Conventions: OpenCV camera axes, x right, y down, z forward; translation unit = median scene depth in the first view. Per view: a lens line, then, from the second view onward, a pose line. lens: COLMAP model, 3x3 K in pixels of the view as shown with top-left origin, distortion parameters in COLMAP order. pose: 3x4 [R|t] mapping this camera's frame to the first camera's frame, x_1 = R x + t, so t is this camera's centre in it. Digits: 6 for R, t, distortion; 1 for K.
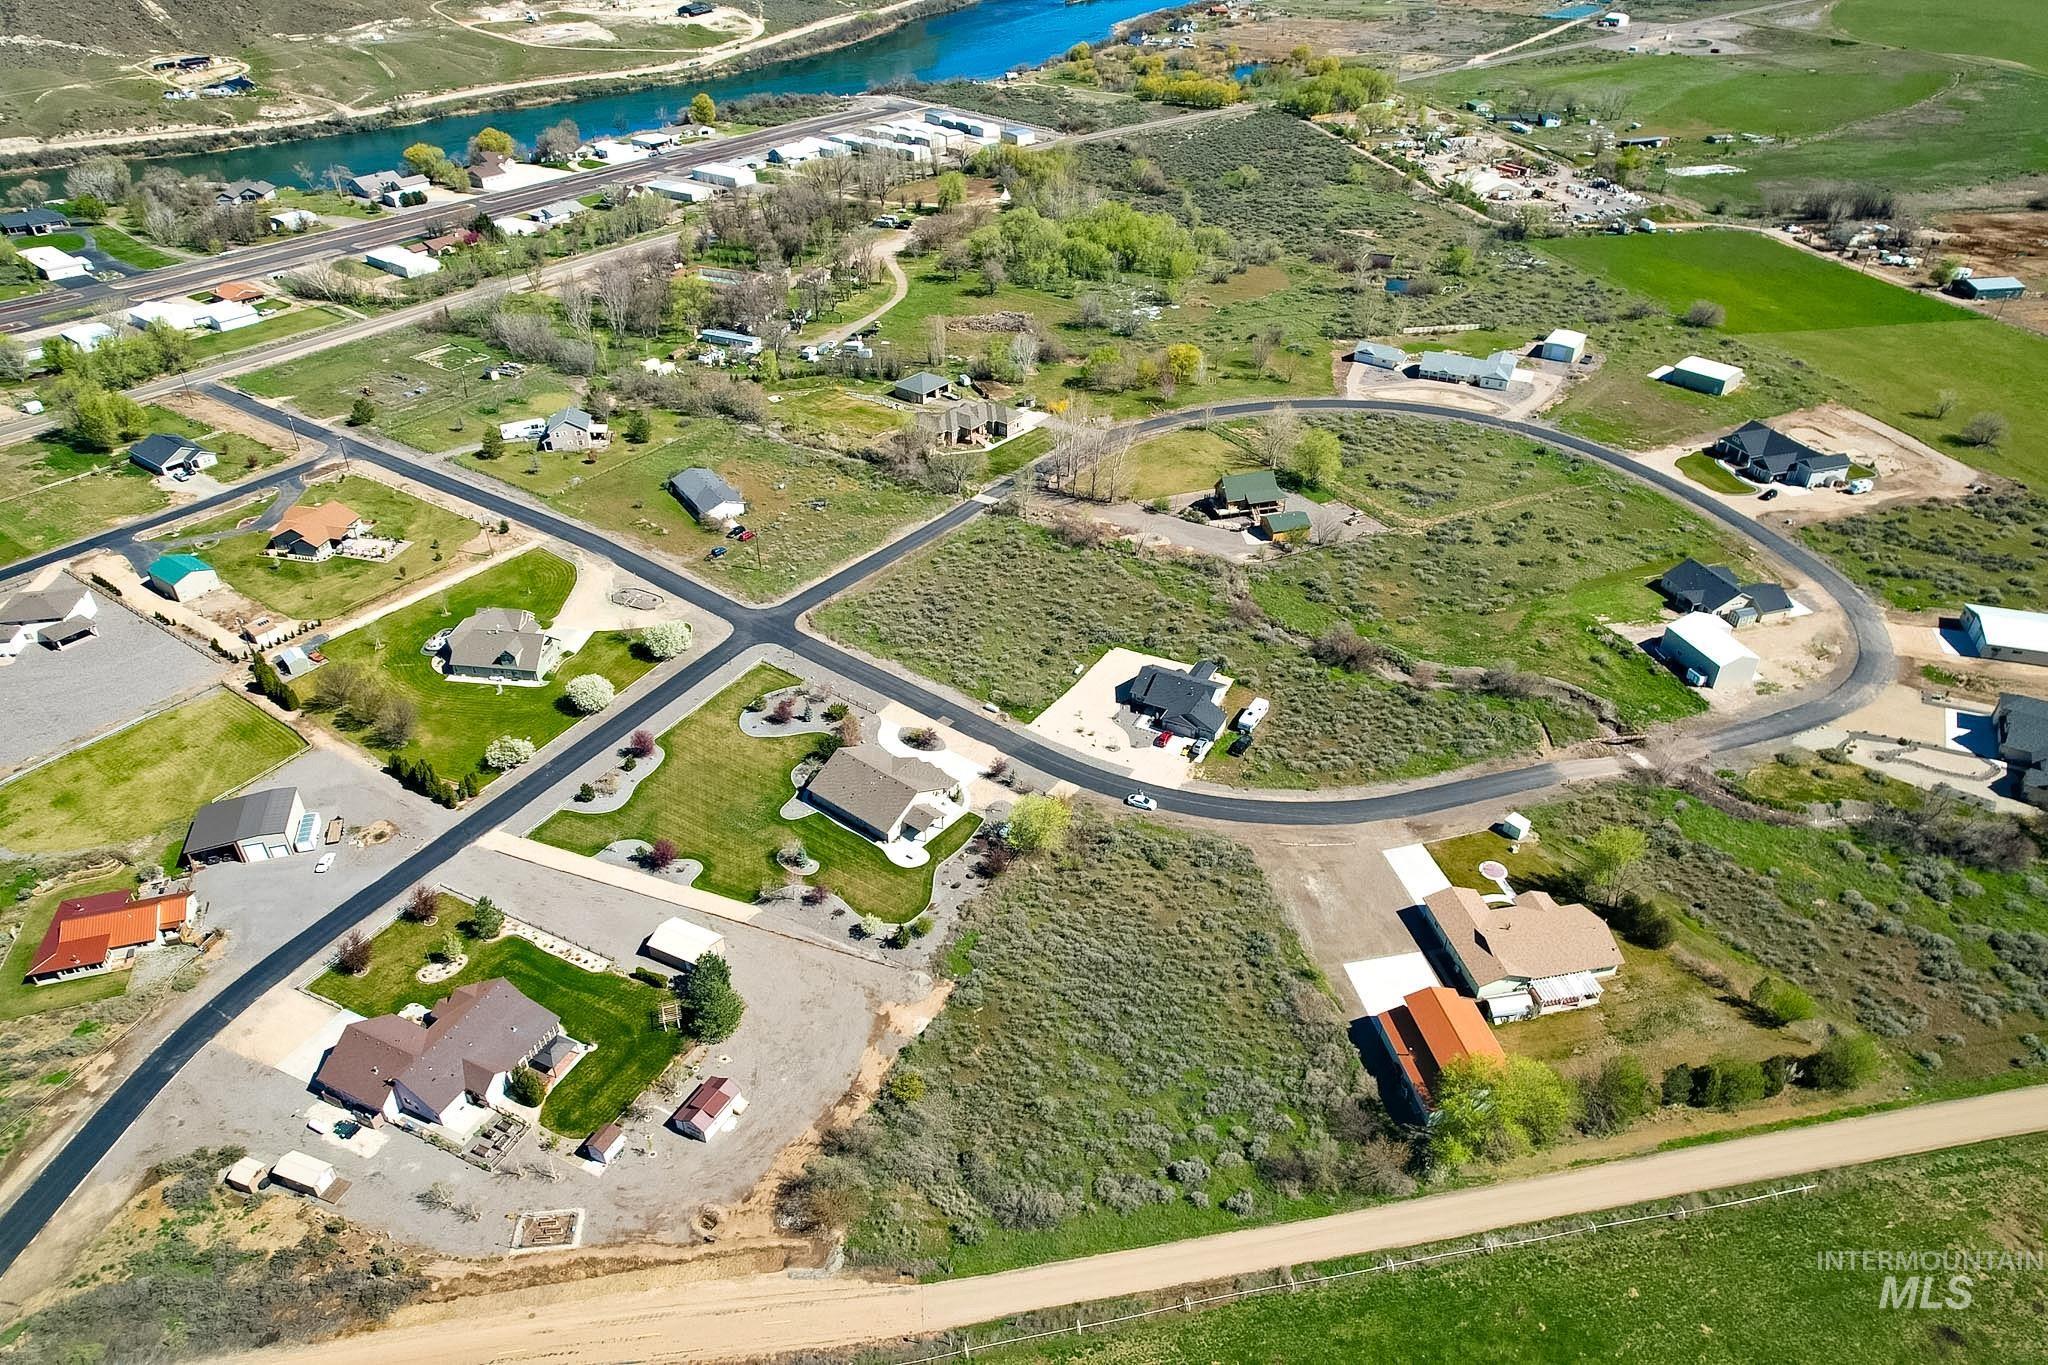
lens RADIAL K [[1309.4, 0, 1031.7], [0, 1309.4, 688.6], [0, 0, 1]] dist [-0.071739, 0.066320]
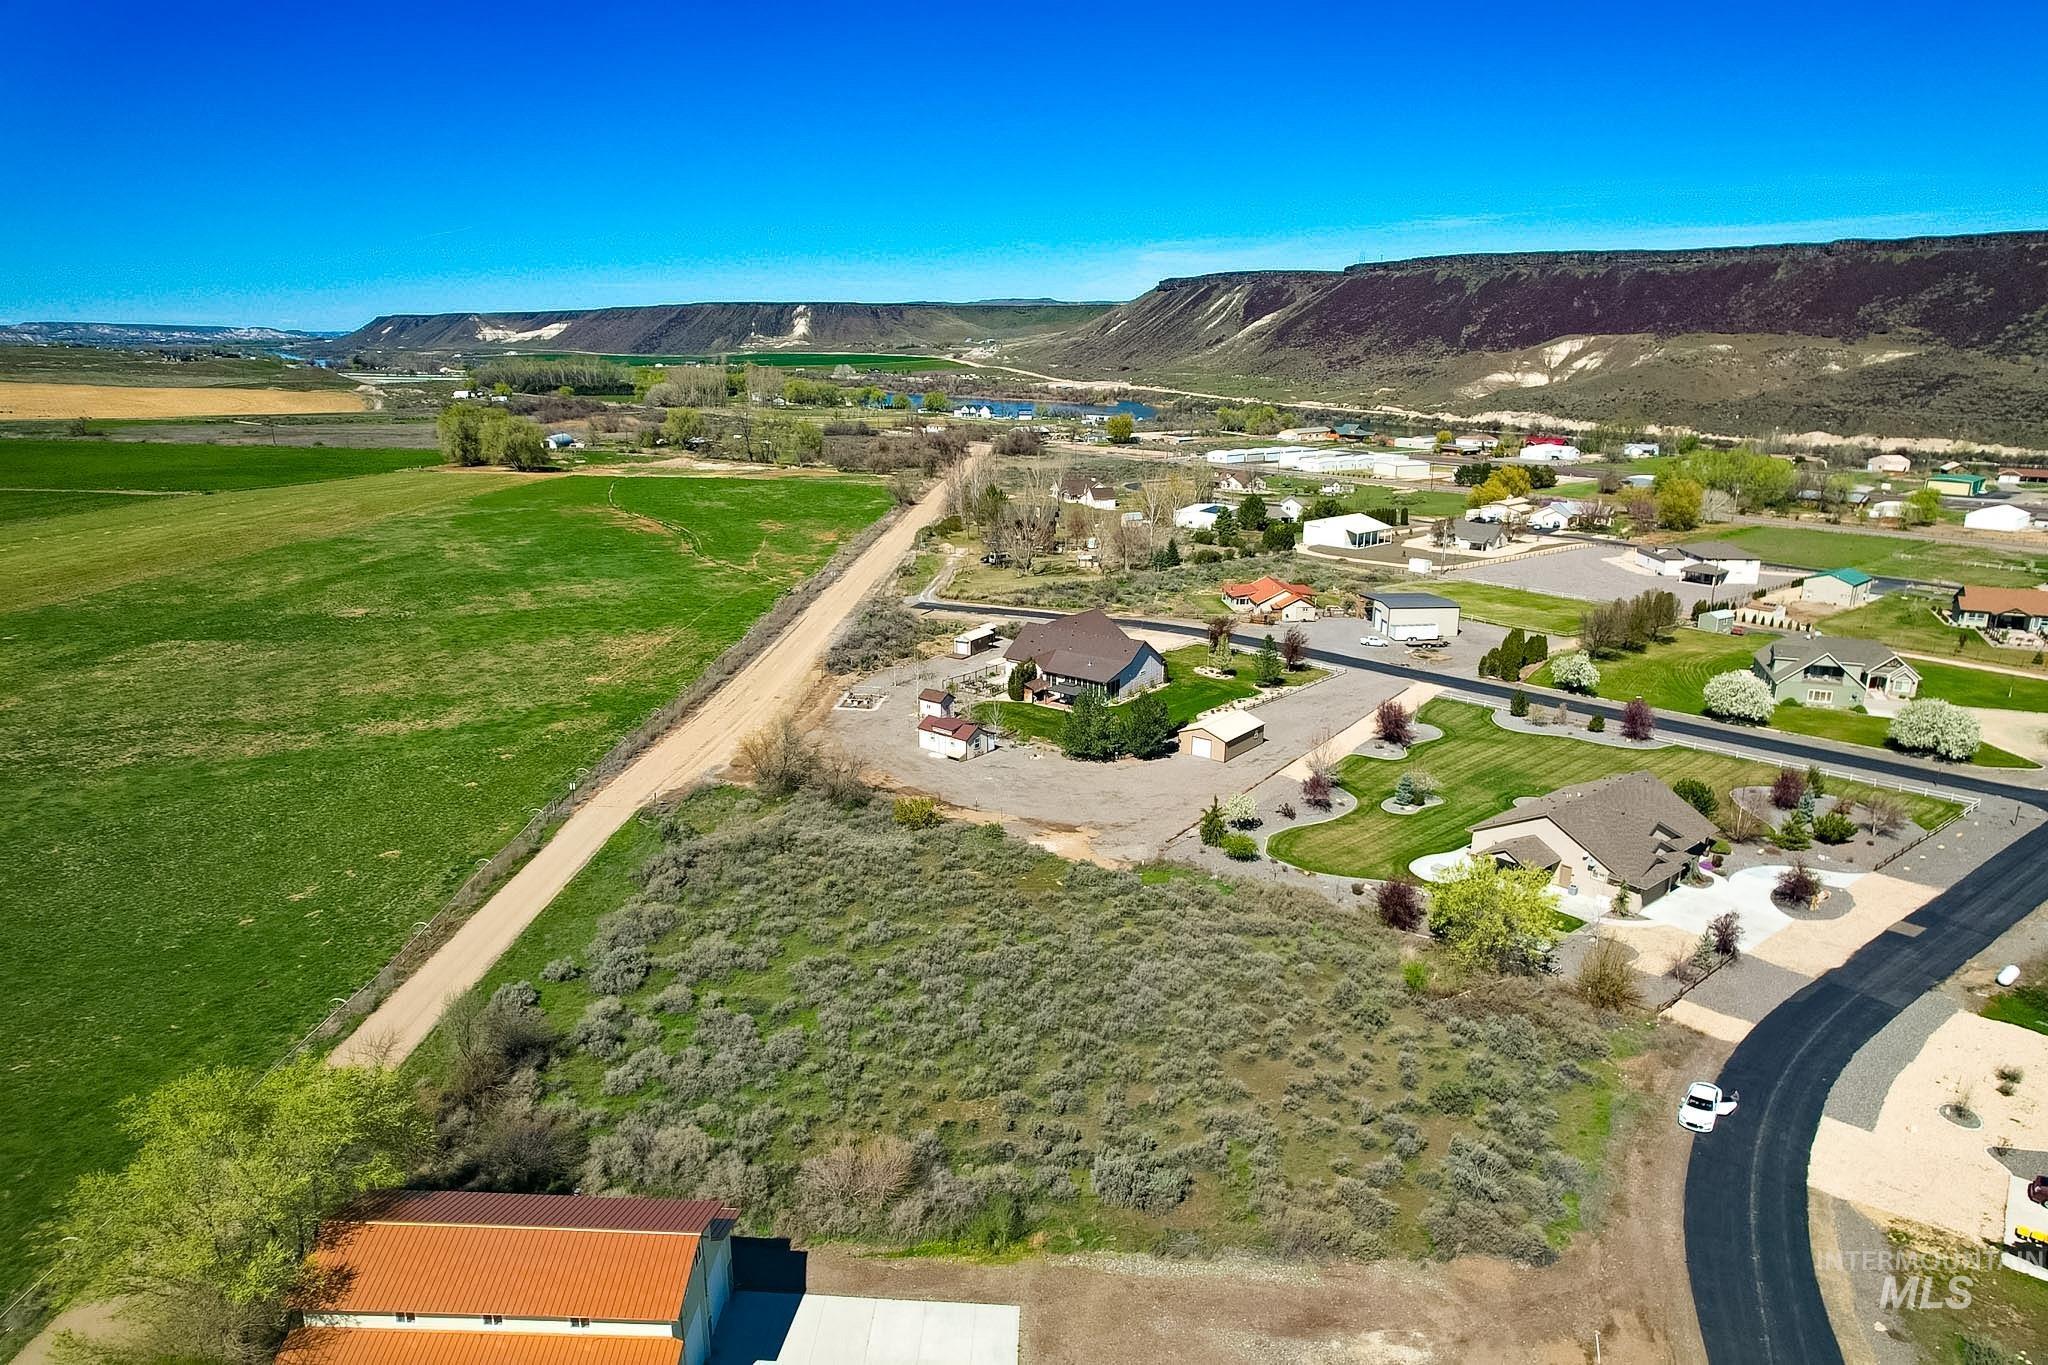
lens RADIAL K [[1309.4, 0, 1030.6], [0, 1309.4, 690.9], [0, 0, 1]] dist [-0.071739, 0.066320]
pose [[-0.200787, 0.260393, -0.944394, 0.412619], [-0.555834, 0.763545, 0.328705, -0.016626], [0.806680, 0.590926, -0.008575, 0.734288]]
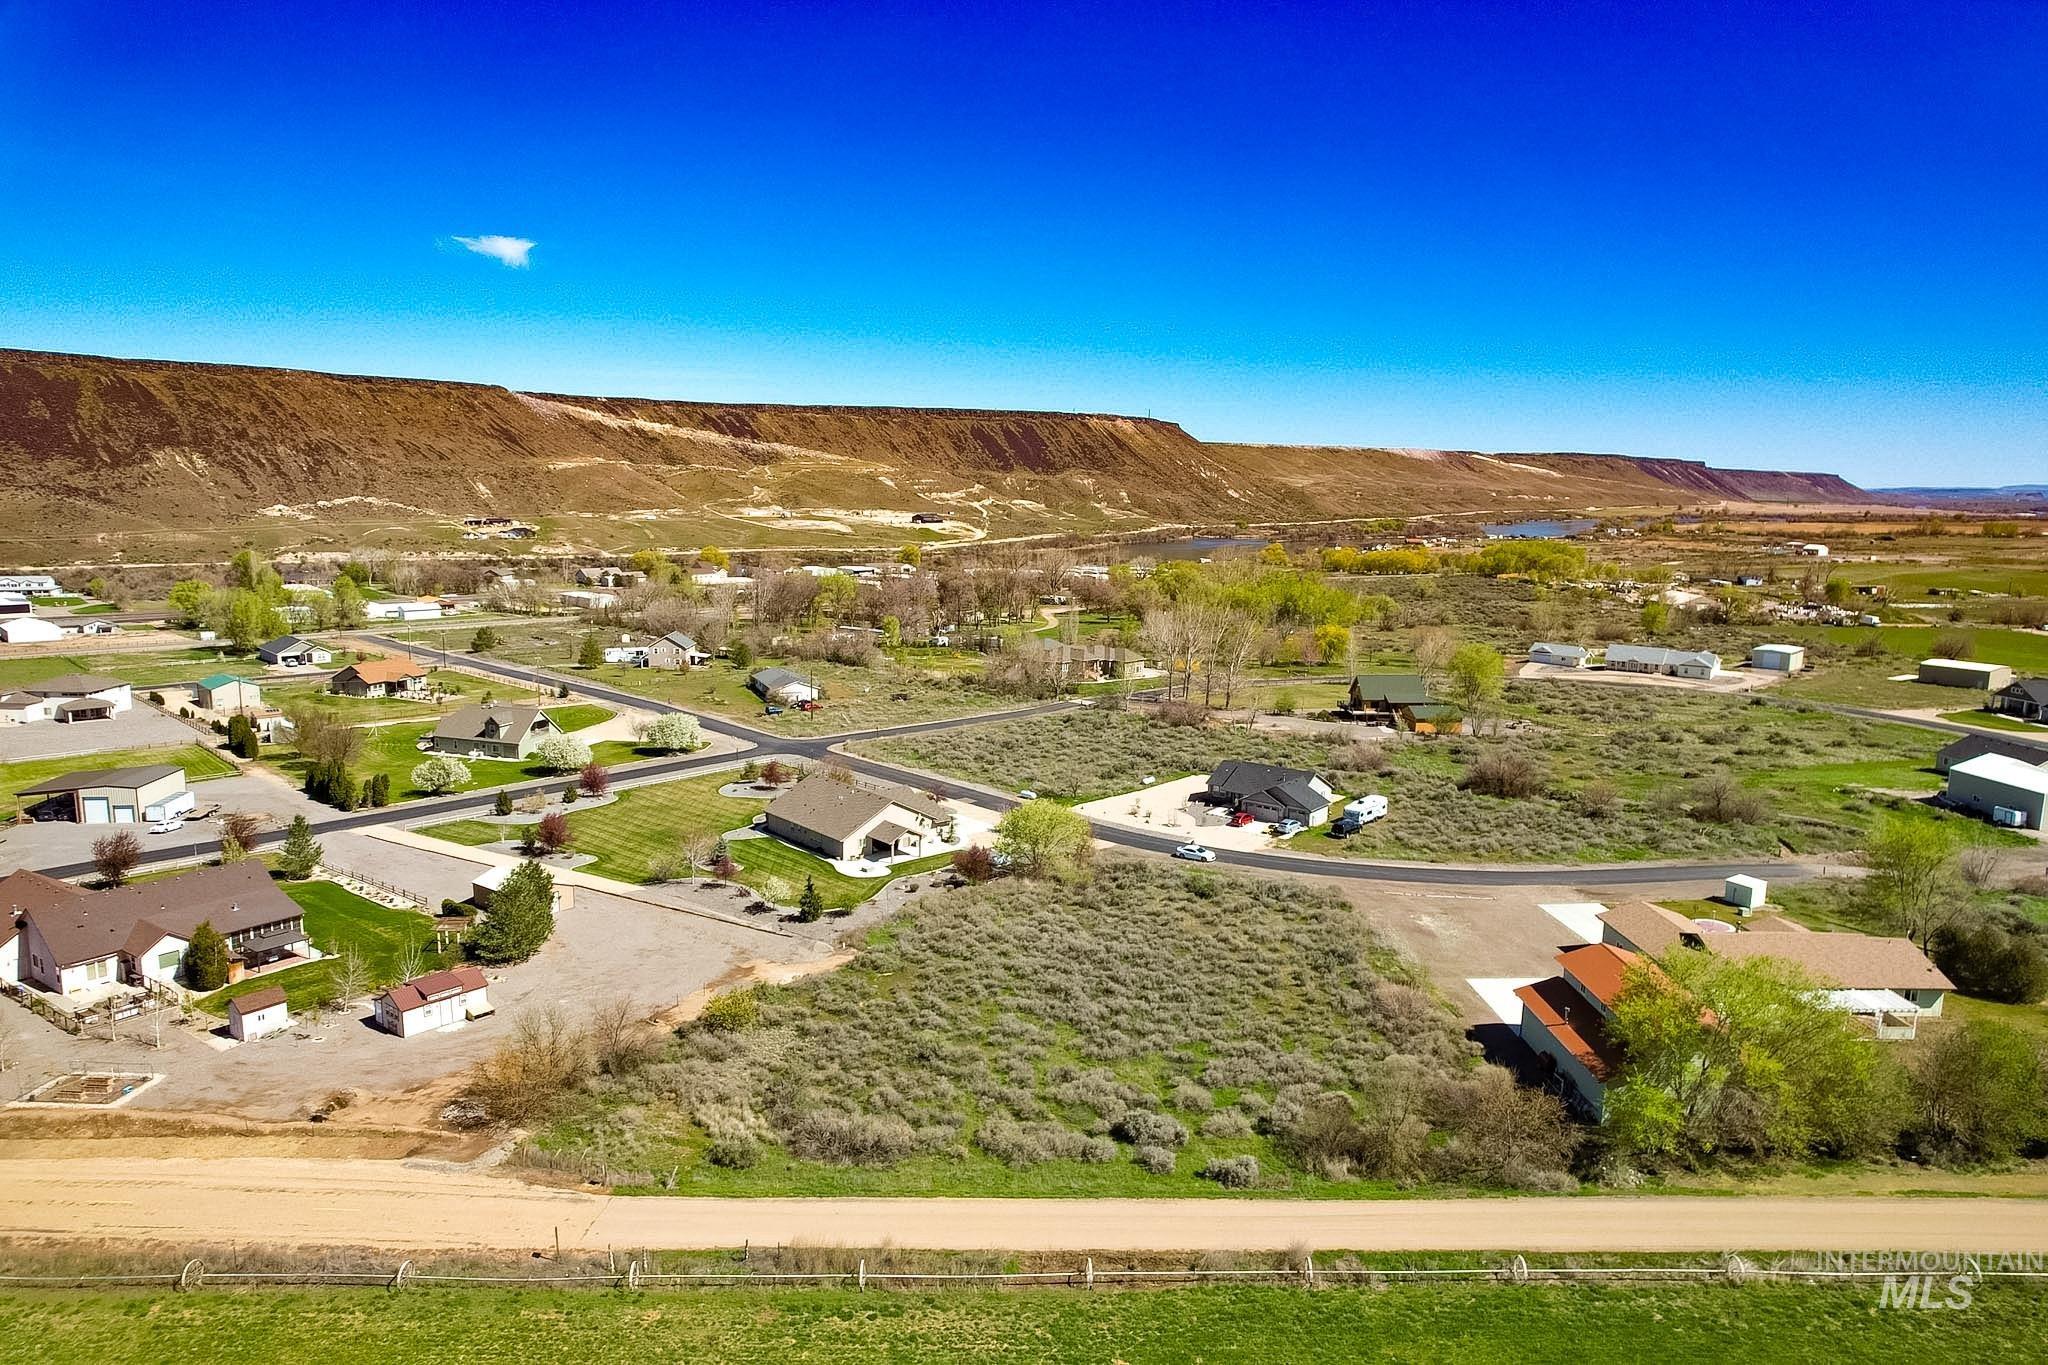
lens RADIAL K [[1309.4, 0, 1030.3], [0, 1309.4, 687.6], [0, 0, 1]] dist [-0.071739, 0.066320]
pose [[0.984727, 0.043681, -0.168539, 0.105886], [-0.111214, 0.902601, -0.415865, 0.297479], [0.133958, 0.428257, 0.893673, 0.281727]]
